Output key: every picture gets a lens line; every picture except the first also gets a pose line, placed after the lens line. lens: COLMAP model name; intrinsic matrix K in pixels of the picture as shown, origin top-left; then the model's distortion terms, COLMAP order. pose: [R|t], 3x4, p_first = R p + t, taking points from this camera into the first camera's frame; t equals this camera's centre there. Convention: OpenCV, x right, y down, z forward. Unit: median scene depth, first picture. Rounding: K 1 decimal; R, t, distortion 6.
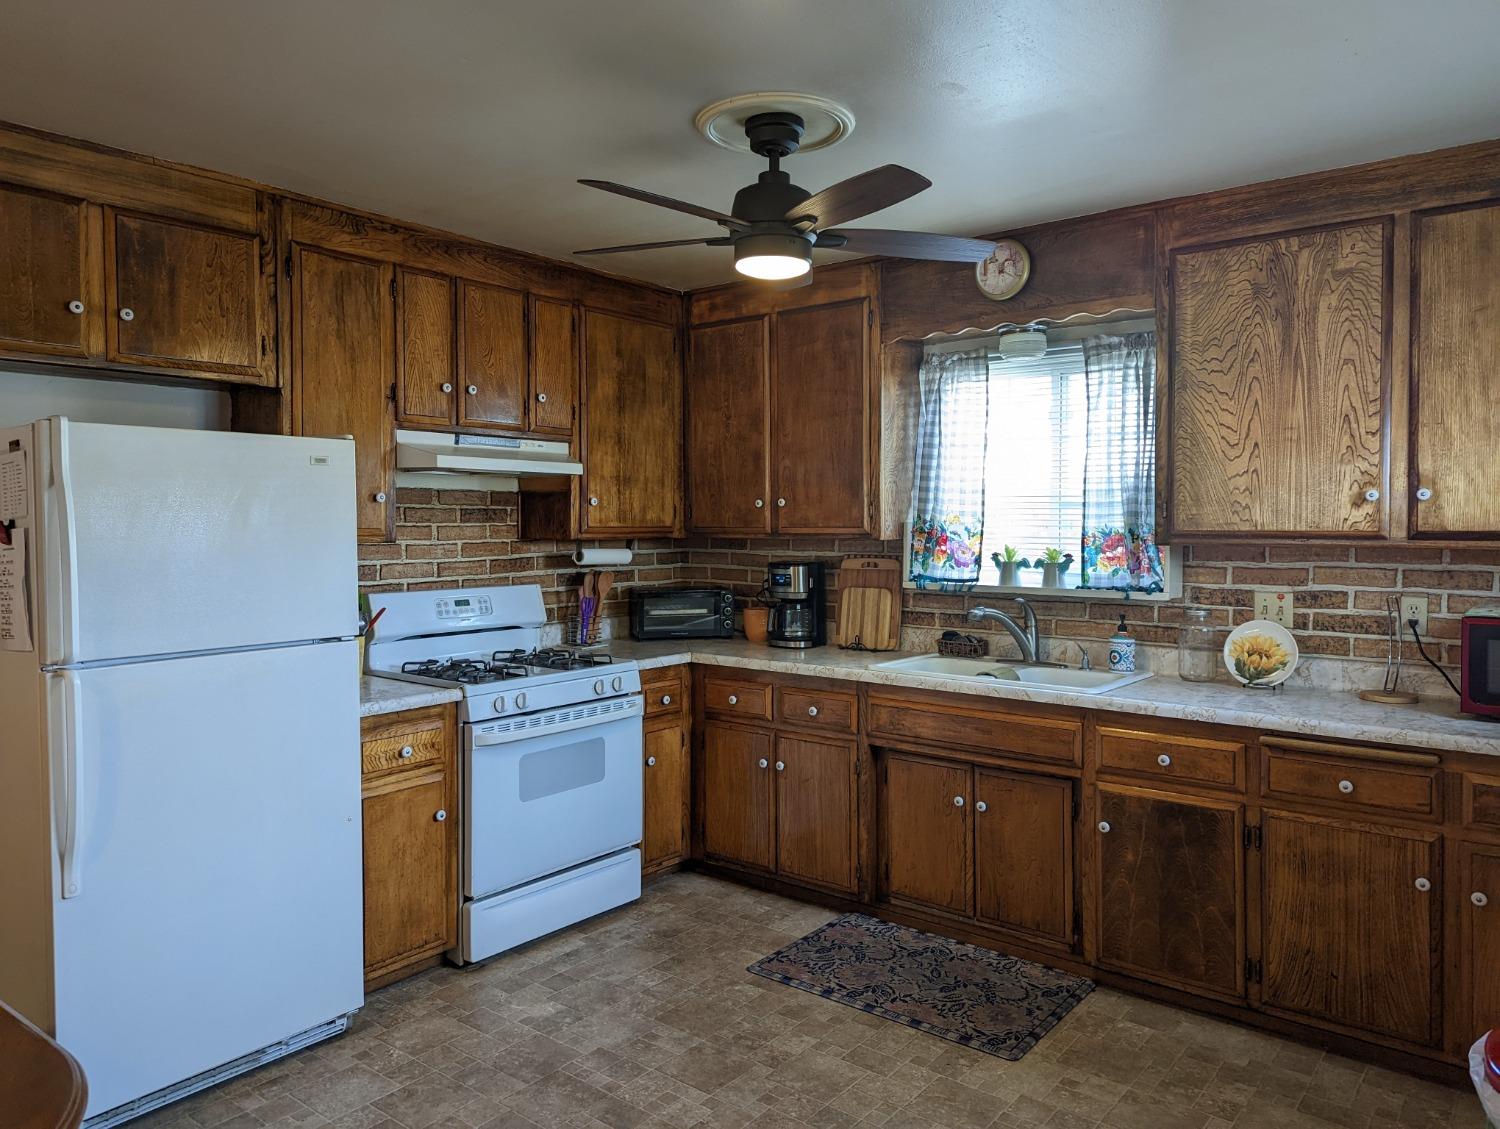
lens RADIAL K [[1054.6, 0, 747.1], [0, 1054.6, 552.2], [0, 0, 1]] dist [0.061898, -0.055459]
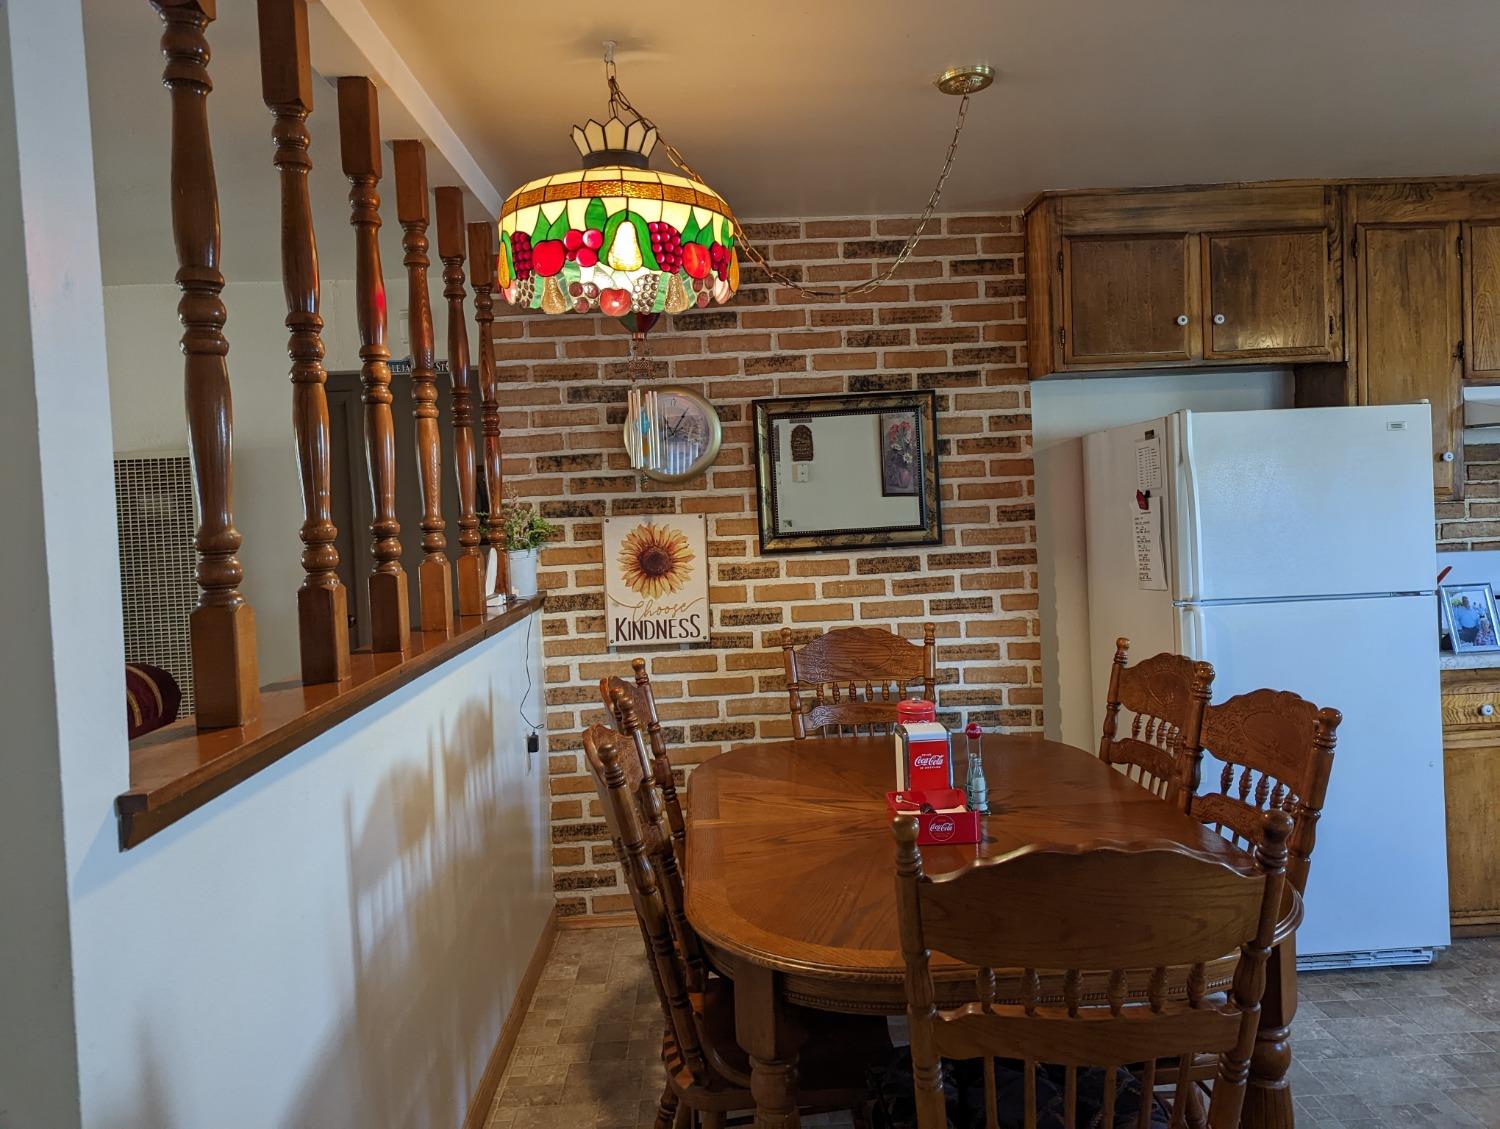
lens RADIAL K [[1054.6, 0, 725.7], [0, 1054.6, 531.6], [0, 0, 1]] dist [0.061898, -0.055459]
pose [[0.654484, -0.004564, -0.756062, -0.025229], [0.014415, 0.999875, 0.006442, 0.003290], [0.755938, -0.015115, 0.654469, -0.189574]]
